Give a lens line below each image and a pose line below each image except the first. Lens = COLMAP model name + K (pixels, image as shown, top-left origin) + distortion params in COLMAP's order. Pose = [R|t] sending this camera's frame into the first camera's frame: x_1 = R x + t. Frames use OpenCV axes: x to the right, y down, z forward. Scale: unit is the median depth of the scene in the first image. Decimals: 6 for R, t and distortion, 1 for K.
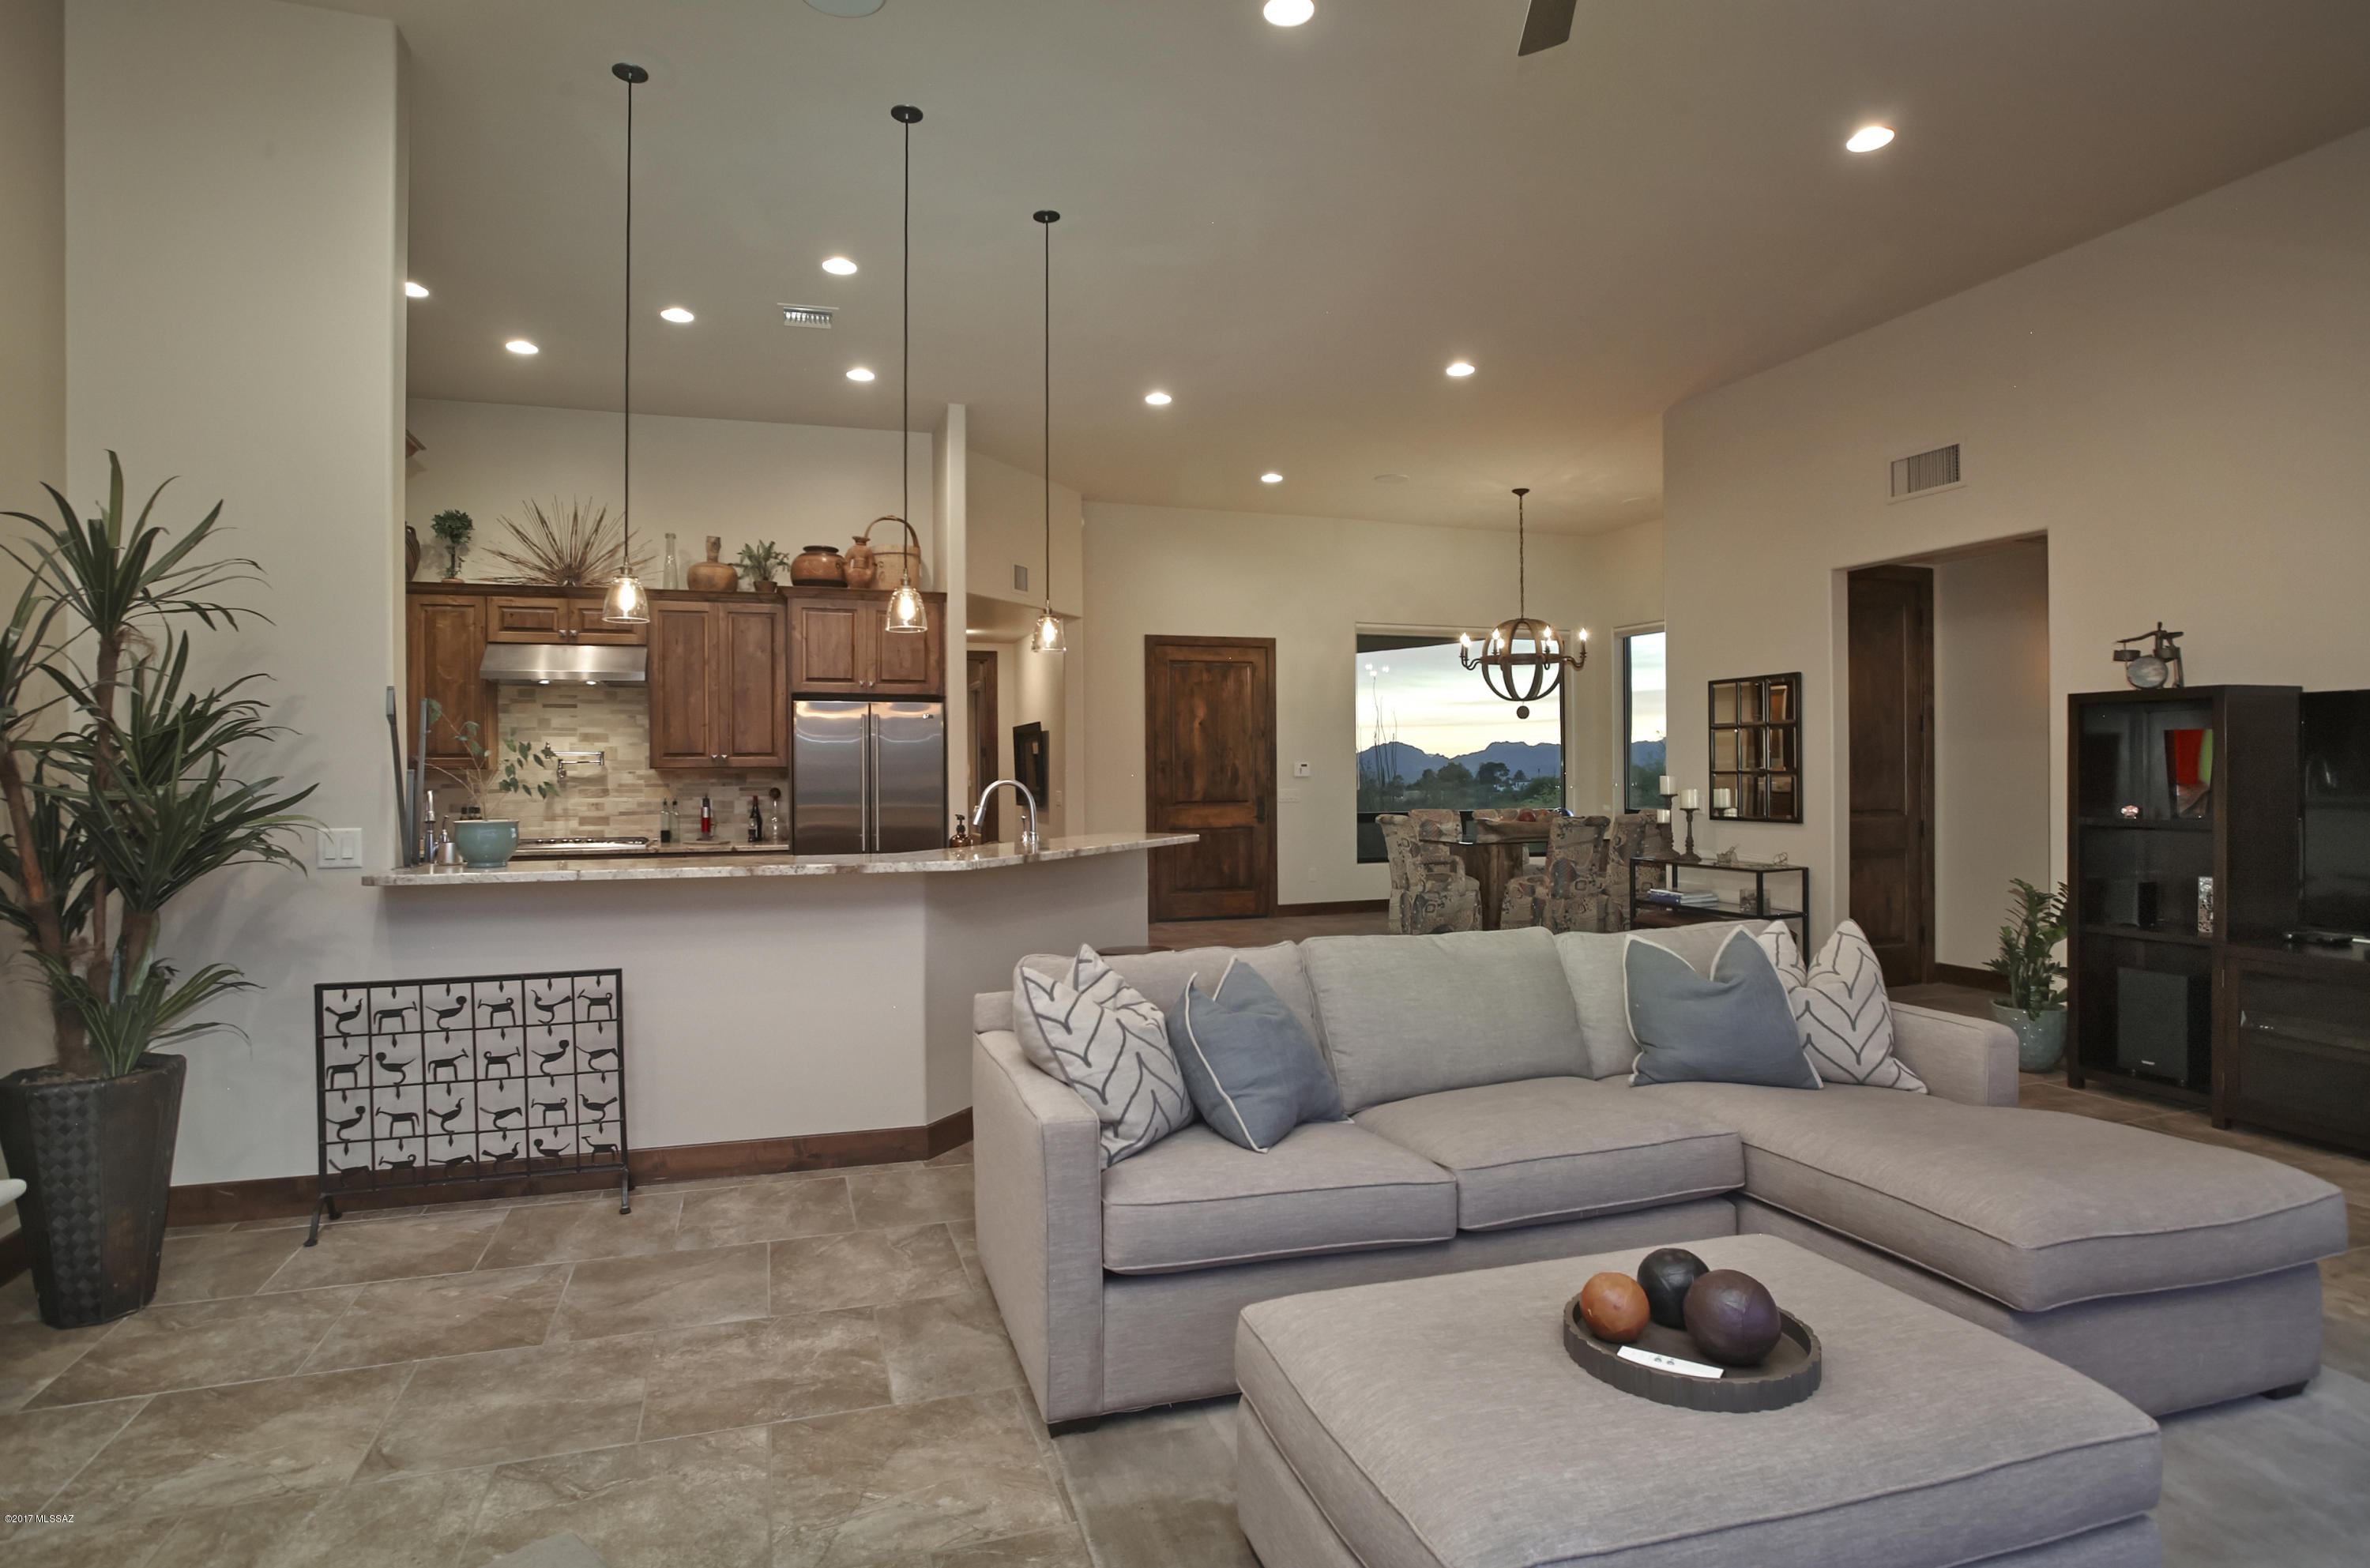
lens RADIAL K [[1173.9, 0, 1185.0], [0, 1173.9, 784.0], [0, 0, 1]] dist [-0.031228, 0.000425]
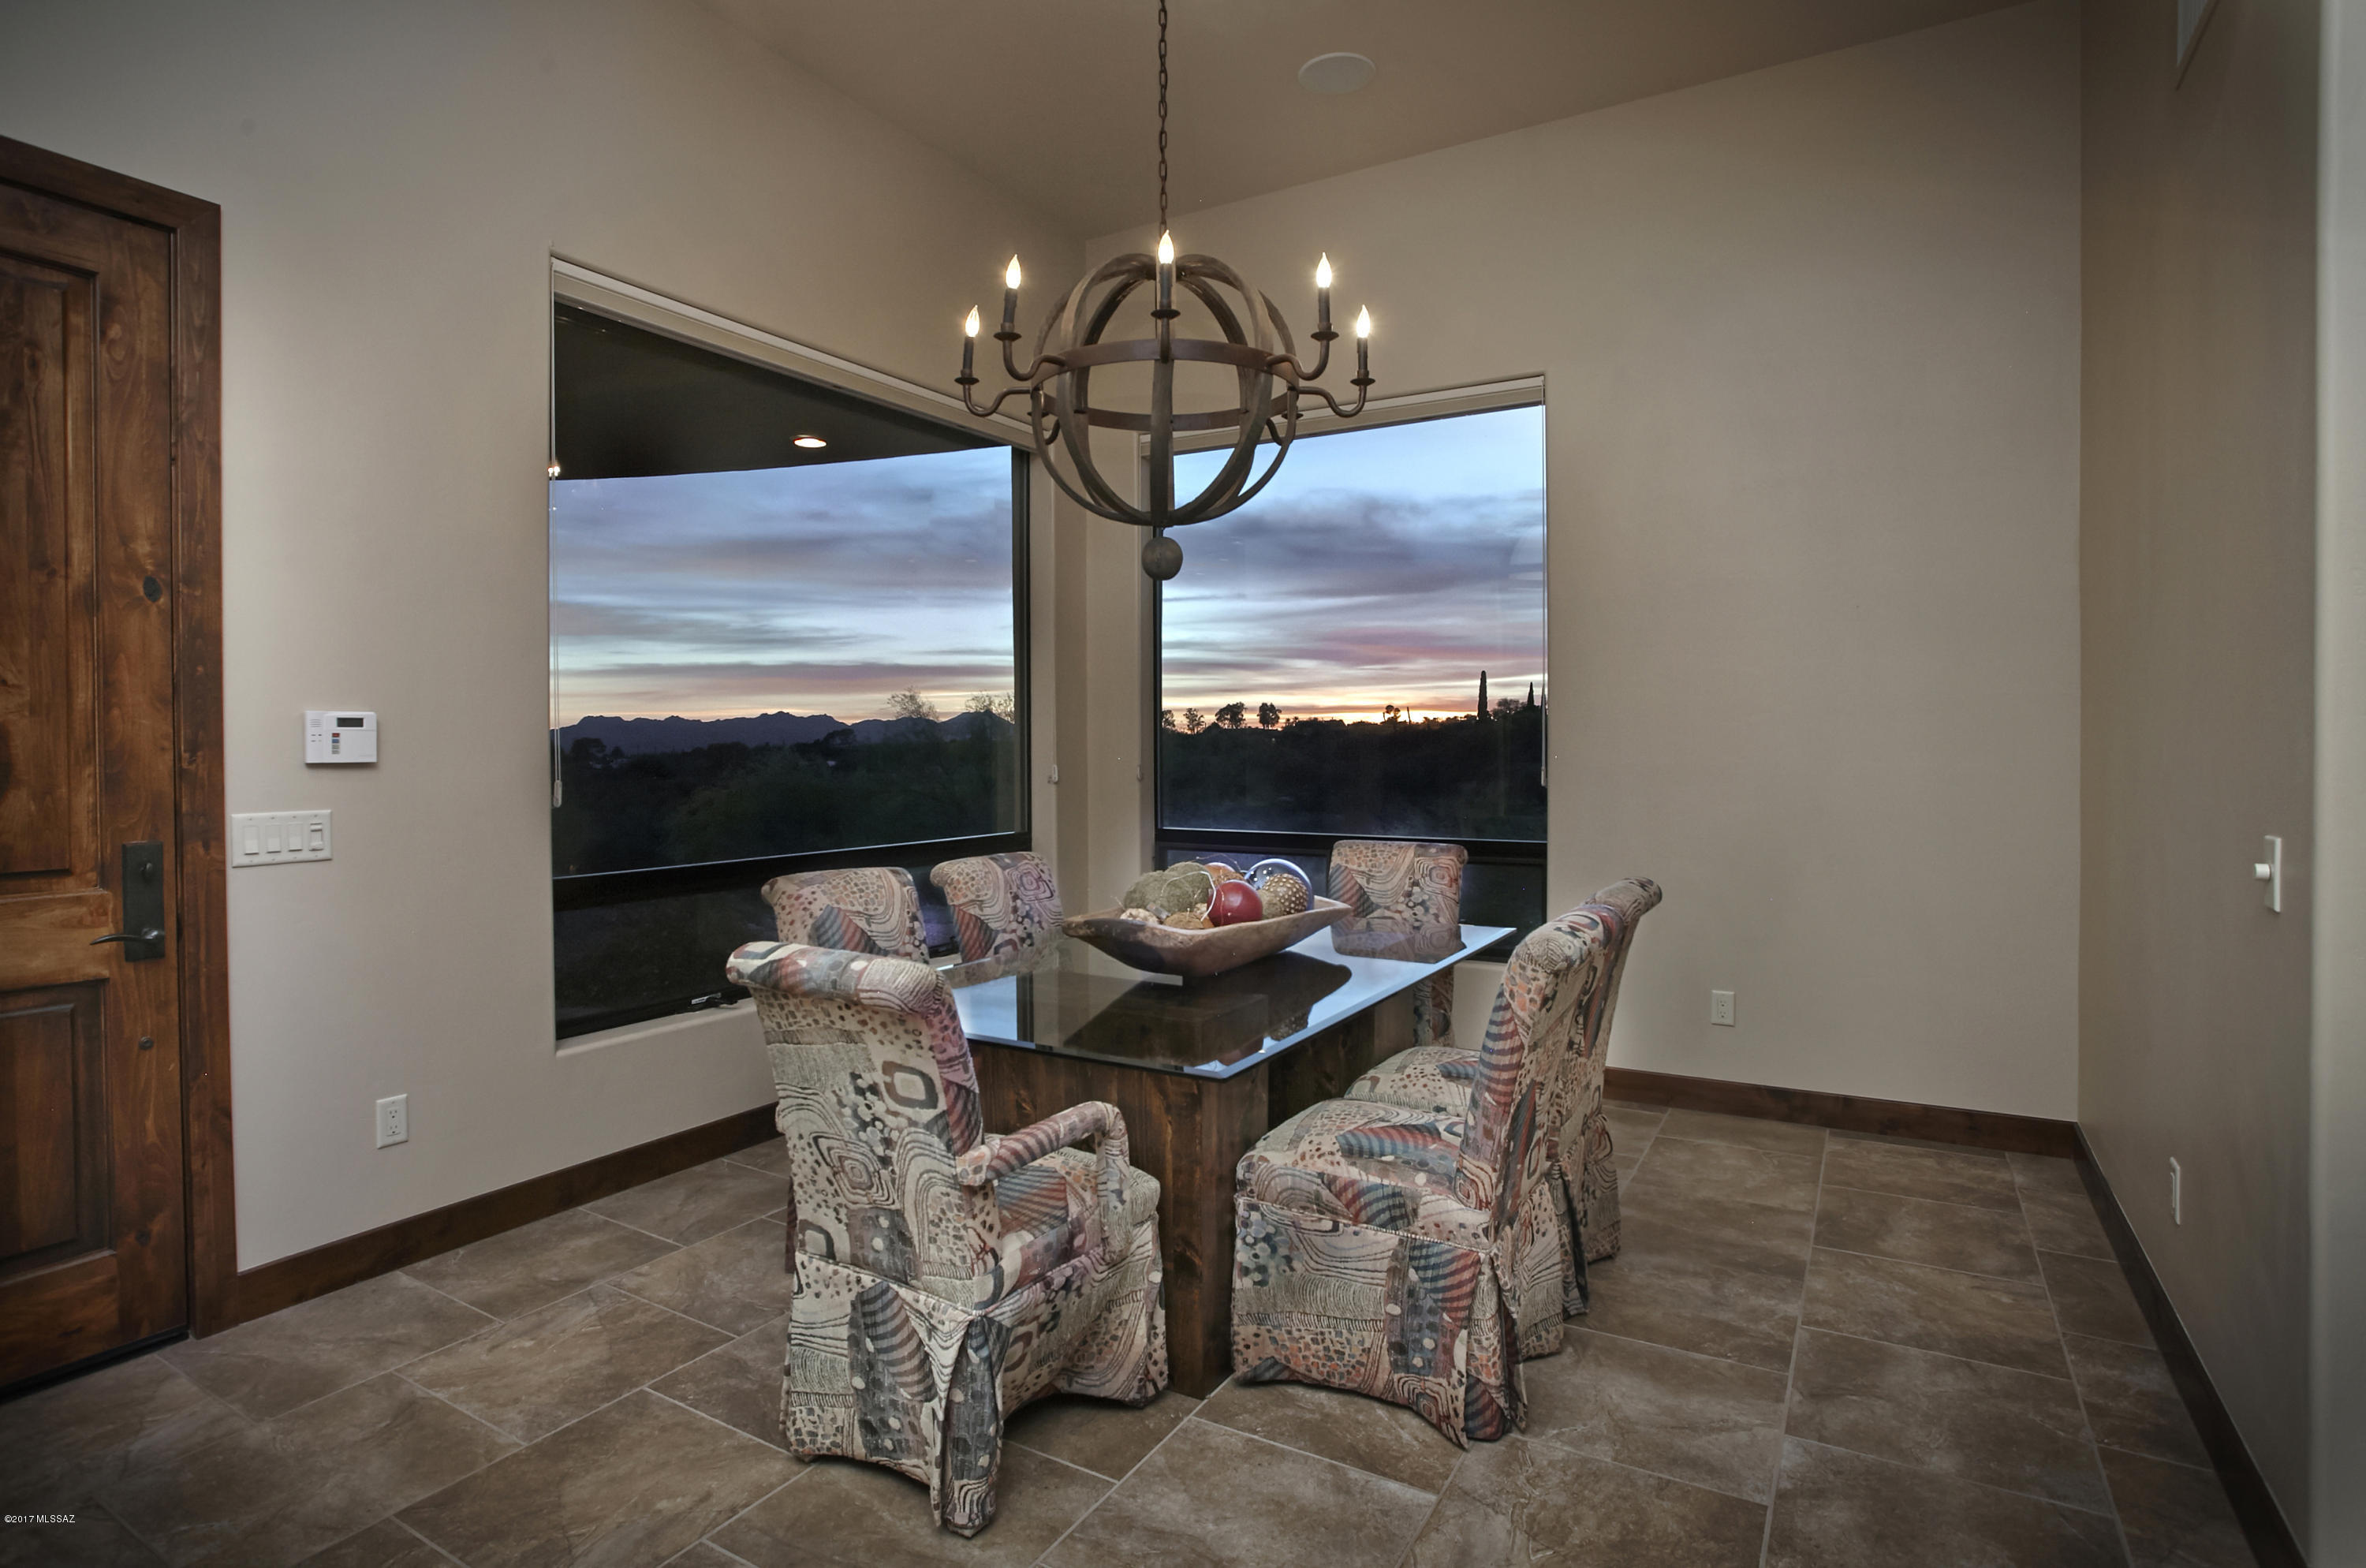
lens RADIAL K [[1172.0, 0, 1183.0], [0, 1172.0, 784.0], [0, 0, 1]] dist [-0.031228, 0.000425]
pose [[0.749257, 0.001364, 0.662278, 0.069887], [-0.011611, 0.999871, 0.011077, -0.007157], [-0.662177, -0.015990, 0.749177, 0.695043]]
